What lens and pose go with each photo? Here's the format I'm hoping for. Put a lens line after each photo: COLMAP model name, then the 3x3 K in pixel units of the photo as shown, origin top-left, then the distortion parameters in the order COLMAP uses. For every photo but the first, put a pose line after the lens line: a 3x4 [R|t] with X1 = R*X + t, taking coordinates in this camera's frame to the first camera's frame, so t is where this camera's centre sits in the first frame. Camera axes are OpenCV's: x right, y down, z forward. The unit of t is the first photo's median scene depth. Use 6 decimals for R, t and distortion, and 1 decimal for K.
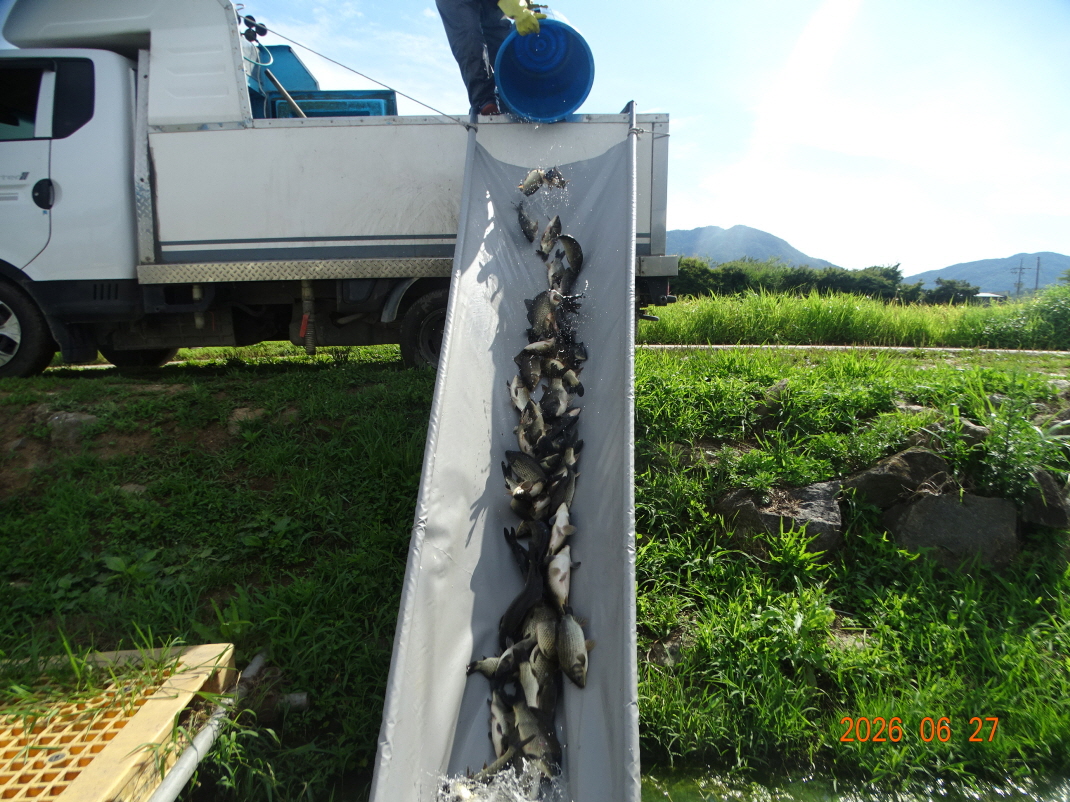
lens RADIAL K [[788.4, 0, 523.5], [0, 788.4, 396.5], [0, 0, 1]] dist [0.049555, -0.032411]
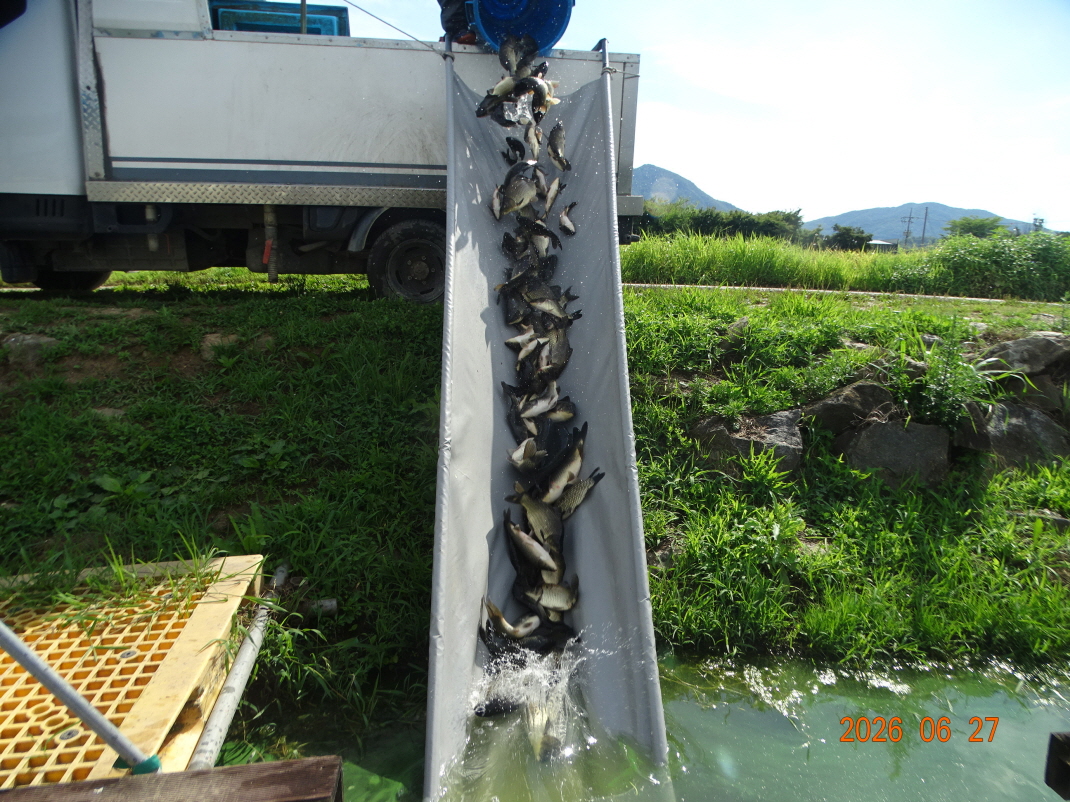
lens RADIAL K [[788.4, 0, 525.8], [0, 788.4, 394.7], [0, 0, 1]] dist [0.049555, -0.032411]
pose [[0.993220, 0.011550, 0.115675, -0.101426], [-0.020716, 0.996710, 0.078356, 0.006256], [-0.114389, -0.080221, 0.990192, -0.045247]]
